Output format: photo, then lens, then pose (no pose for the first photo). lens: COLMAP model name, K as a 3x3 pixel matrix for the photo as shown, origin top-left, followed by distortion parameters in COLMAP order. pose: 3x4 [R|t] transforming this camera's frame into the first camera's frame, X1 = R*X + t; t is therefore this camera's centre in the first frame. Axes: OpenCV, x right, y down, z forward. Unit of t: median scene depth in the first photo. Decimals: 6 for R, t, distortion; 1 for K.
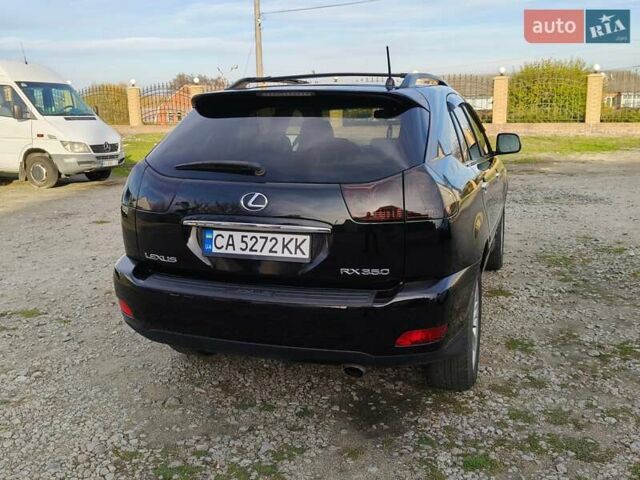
lens RADIAL K [[614.1, 0, 321.4], [0, 614.1, 231.0], [0, 0, 1]] dist [0.151673, -0.344059]
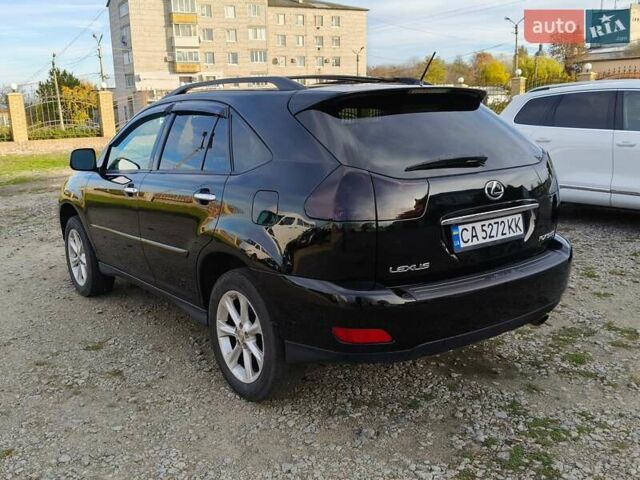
lens RADIAL K [[608.5, 0, 280.4], [0, 608.5, 250.1], [0, 0, 1]] dist [0.061018, -0.129781]
pose [[0.614265, -0.183379, 0.767497, -1.117153], [0.182826, 0.979231, 0.087644, -0.101980], [-0.767628, 0.086482, 0.635033, 0.598246]]
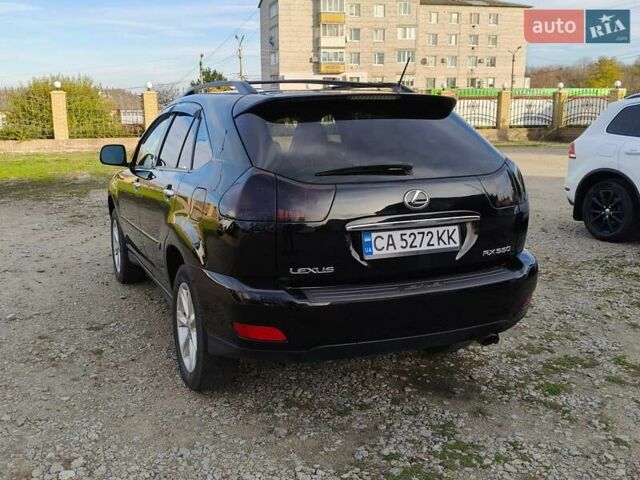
lens RADIAL K [[625.7, 0, 277.4], [0, 625.7, 240.1], [0, 0, 1]] dist [0.117122, -0.262652]
pose [[0.778052, -0.118569, 0.616909, -0.918208], [0.127437, 0.991398, 0.029821, -0.039162], [-0.615139, 0.055414, 0.786469, 0.300070]]
